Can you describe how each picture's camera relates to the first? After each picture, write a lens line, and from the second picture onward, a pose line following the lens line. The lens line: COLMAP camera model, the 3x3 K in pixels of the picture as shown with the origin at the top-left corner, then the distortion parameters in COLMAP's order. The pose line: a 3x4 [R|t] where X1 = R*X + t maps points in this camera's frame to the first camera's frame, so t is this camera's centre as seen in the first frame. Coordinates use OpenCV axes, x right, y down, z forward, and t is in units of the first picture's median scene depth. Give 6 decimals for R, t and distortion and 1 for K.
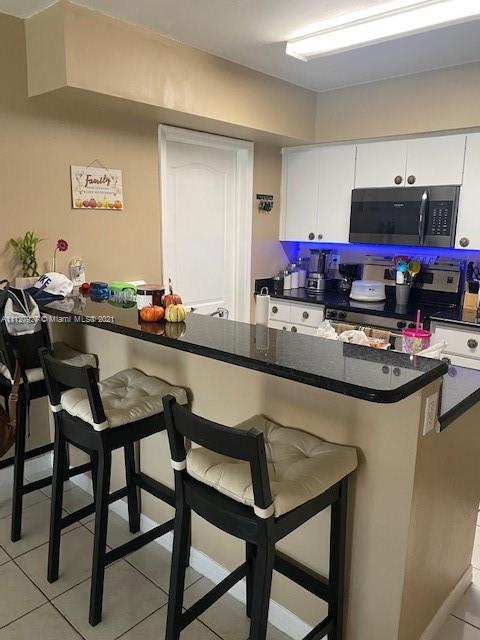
lens RADIAL K [[487.8, 0, 238.4], [0, 487.8, 319.8], [0, 0, 1]] dist [0.007265, -0.020437]
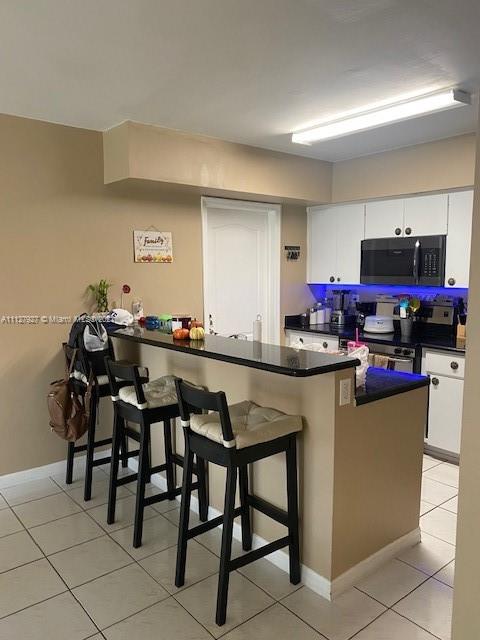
lens RADIAL K [[487.8, 0, 245.9], [0, 487.8, 329.5], [0, 0, 1]] dist [0.007265, -0.020437]
pose [[0.991355, -0.005485, -0.131093, 0.141889], [-0.004160, 0.997310, -0.073185, 0.055529], [0.131142, 0.073098, 0.988665, -0.280204]]
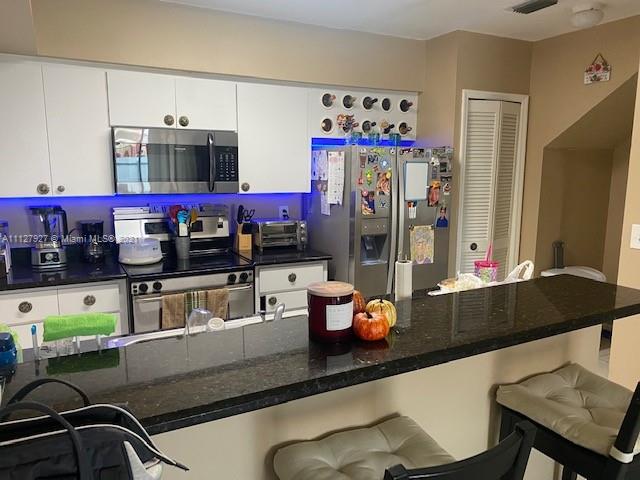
lens RADIAL K [[487.8, 0, 322.5], [0, 487.8, 240.6], [0, 0, 1]] dist [0.007265, -0.020437]
pose [[0.317456, -0.153146, 0.935825, -0.554914], [0.184130, 0.978045, 0.097594, -0.139478], [-0.930224, 0.141331, 0.338685, 0.606621]]
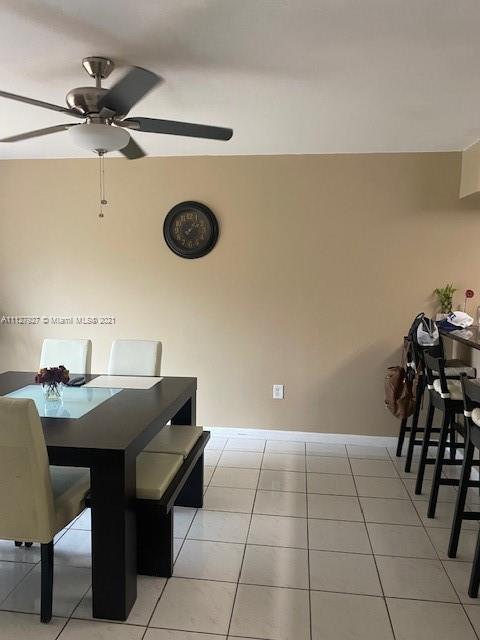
lens RADIAL K [[487.8, 0, 242.9], [0, 487.8, 319.0], [0, 0, 1]] dist [0.007265, -0.020437]
pose [[0.588722, 0.065092, -0.805710, 0.404672], [-0.155101, 0.987328, -0.033566, 0.073089], [0.793316, 0.144728, 0.591358, -0.374950]]
